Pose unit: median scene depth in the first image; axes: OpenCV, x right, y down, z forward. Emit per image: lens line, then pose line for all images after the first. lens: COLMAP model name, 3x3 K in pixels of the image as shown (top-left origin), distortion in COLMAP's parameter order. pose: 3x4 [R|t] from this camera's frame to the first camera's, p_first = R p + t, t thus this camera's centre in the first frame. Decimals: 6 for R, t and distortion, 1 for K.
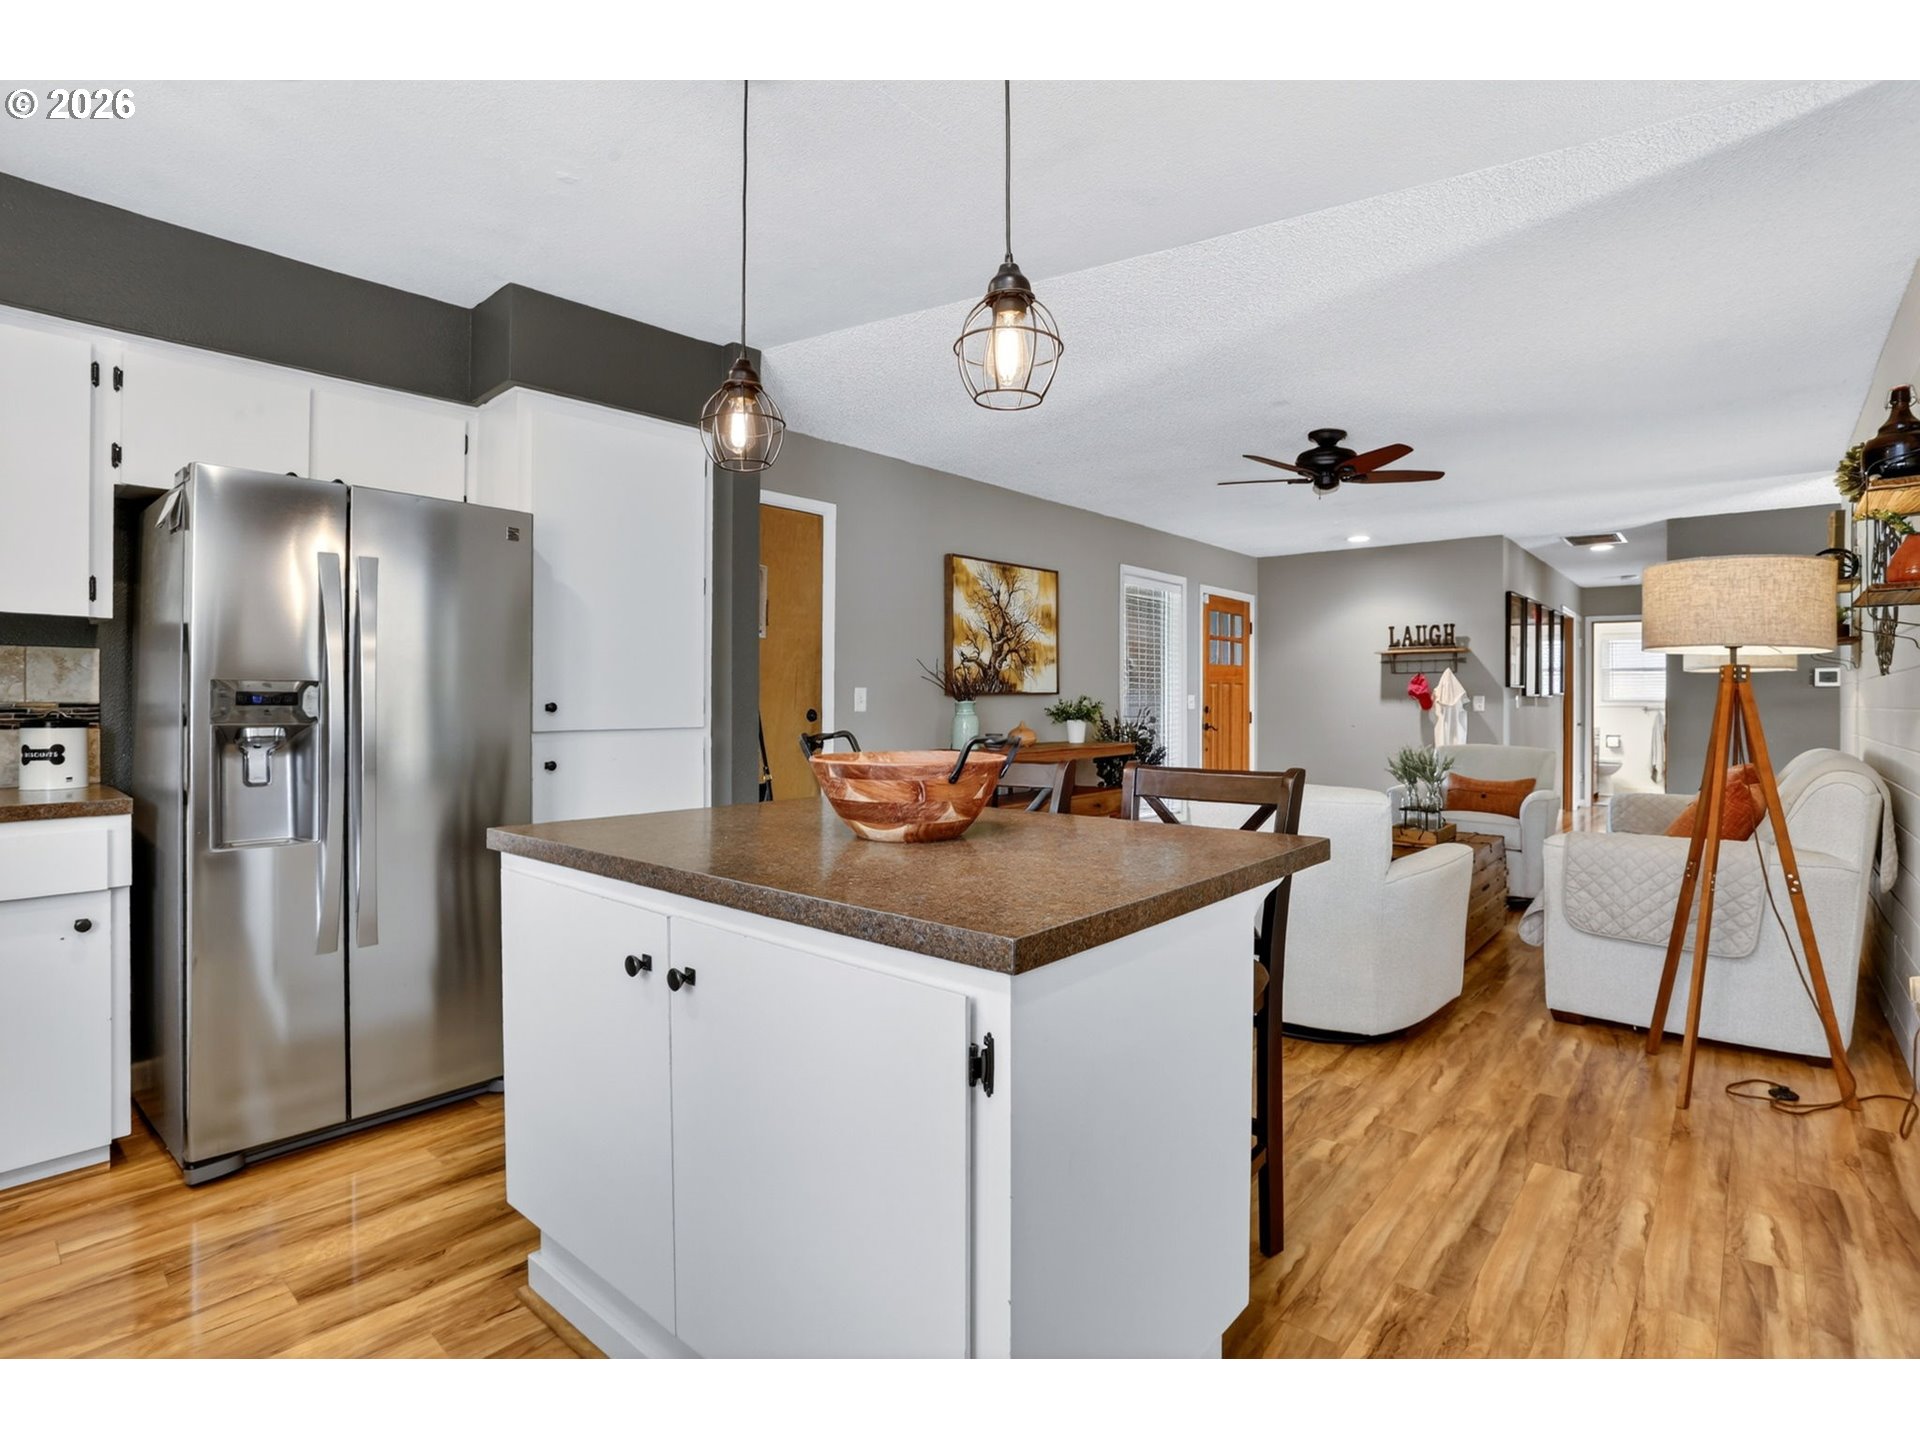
lens RADIAL K [[953.6, 0, 962.3], [0, 953.6, 696.0], [0, 0, 1]] dist [-0.063423, 0.028436]
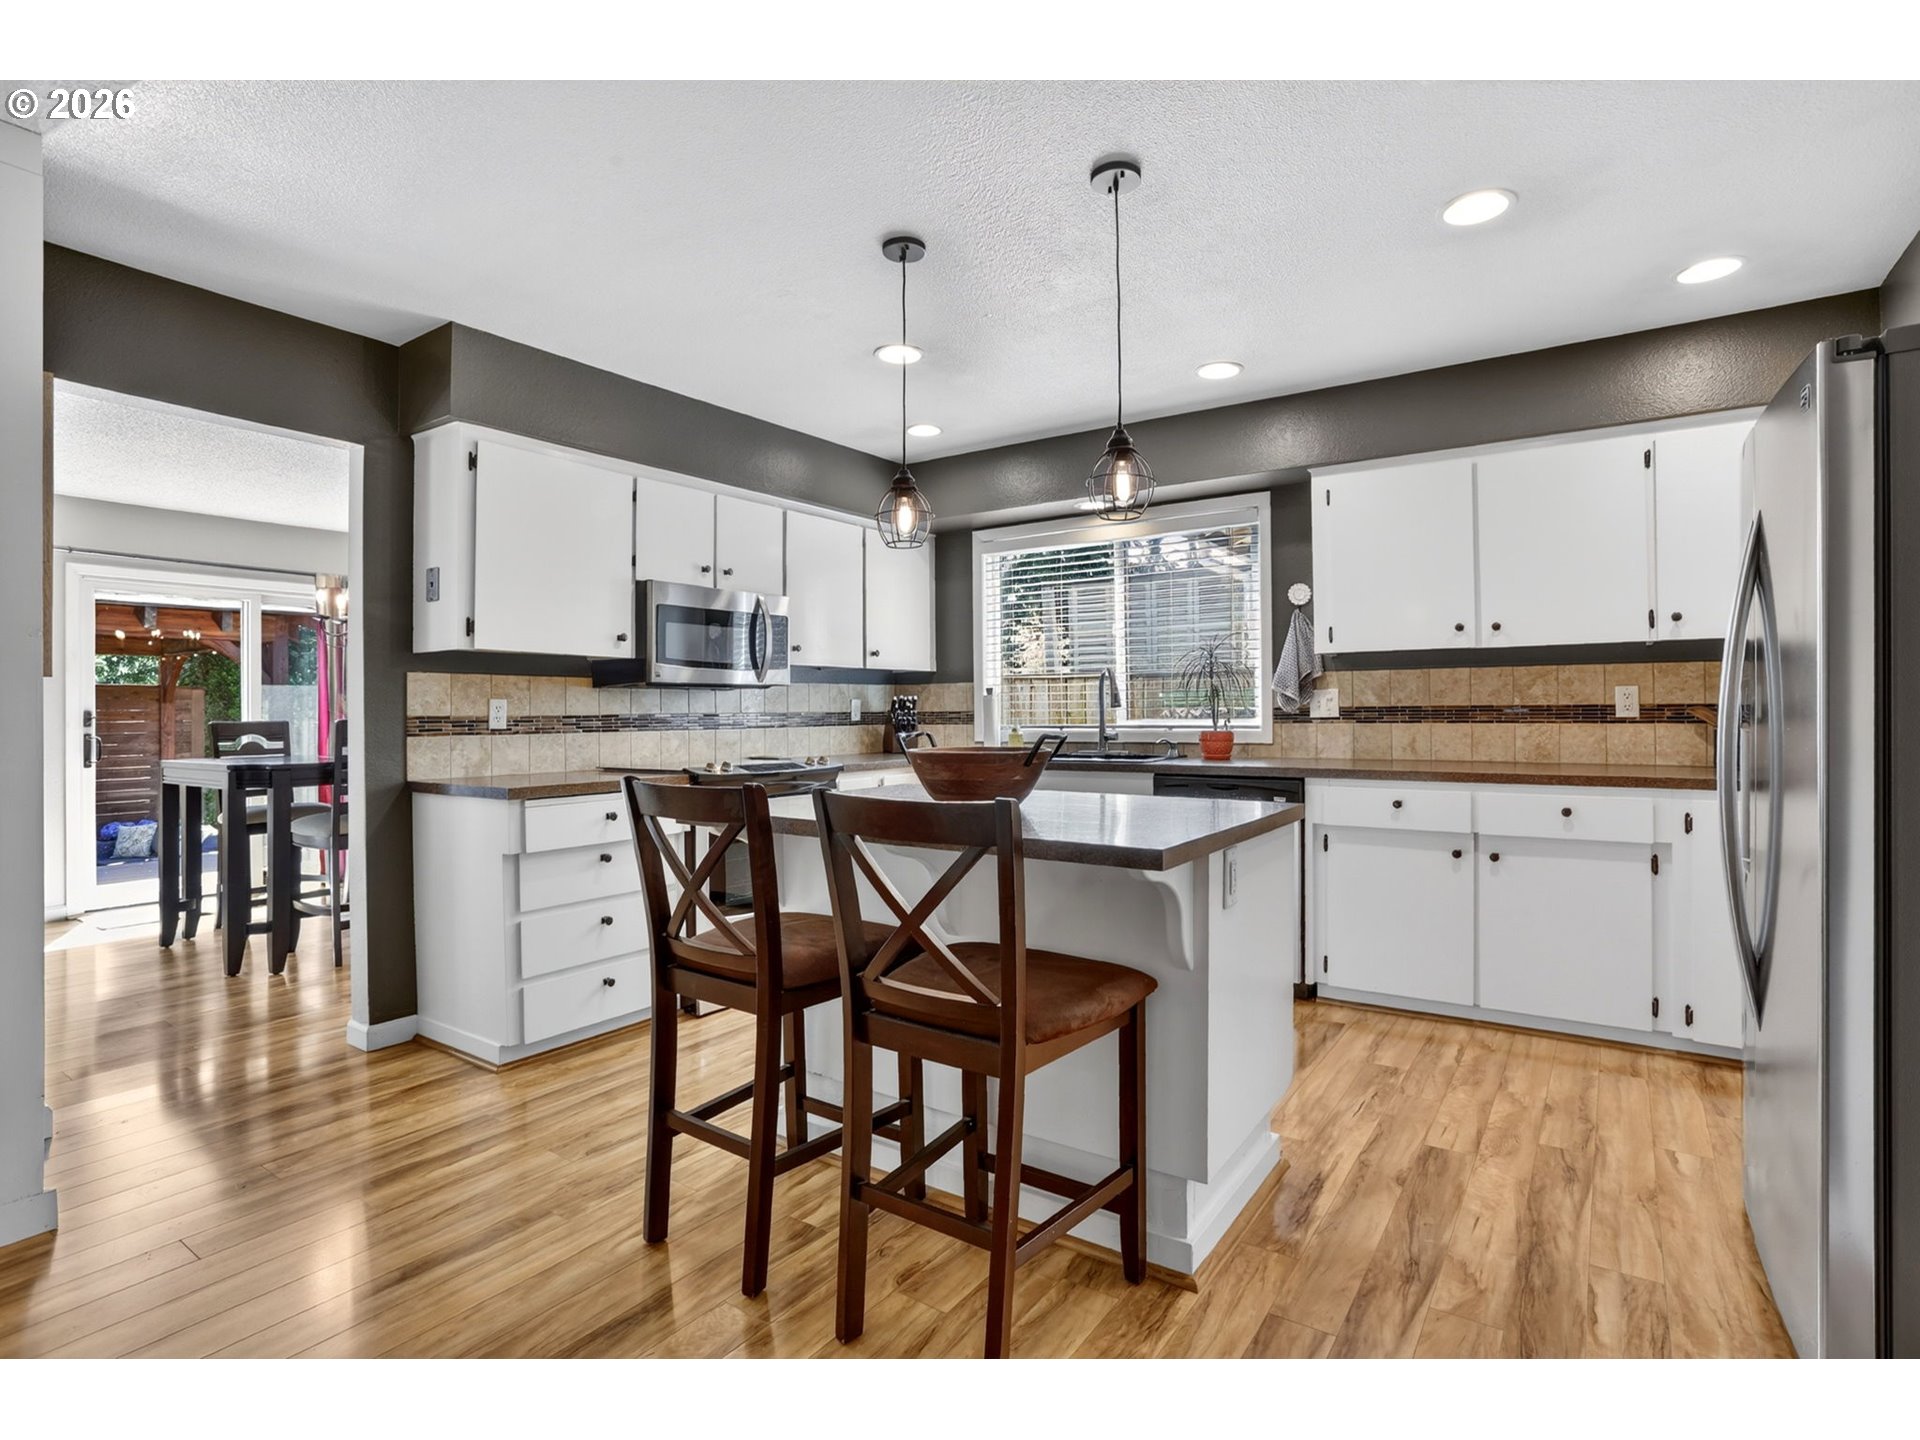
lens RADIAL K [[953.6, 0, 962.3], [0, 953.6, 696.0], [0, 0, 1]] dist [-0.063423, 0.028436]
pose [[-0.994444, 0.003524, -0.105206, 0.027224], [0.005458, 0.999821, -0.018100, 0.004349], [0.105124, -0.018574, -0.994286, 0.603102]]
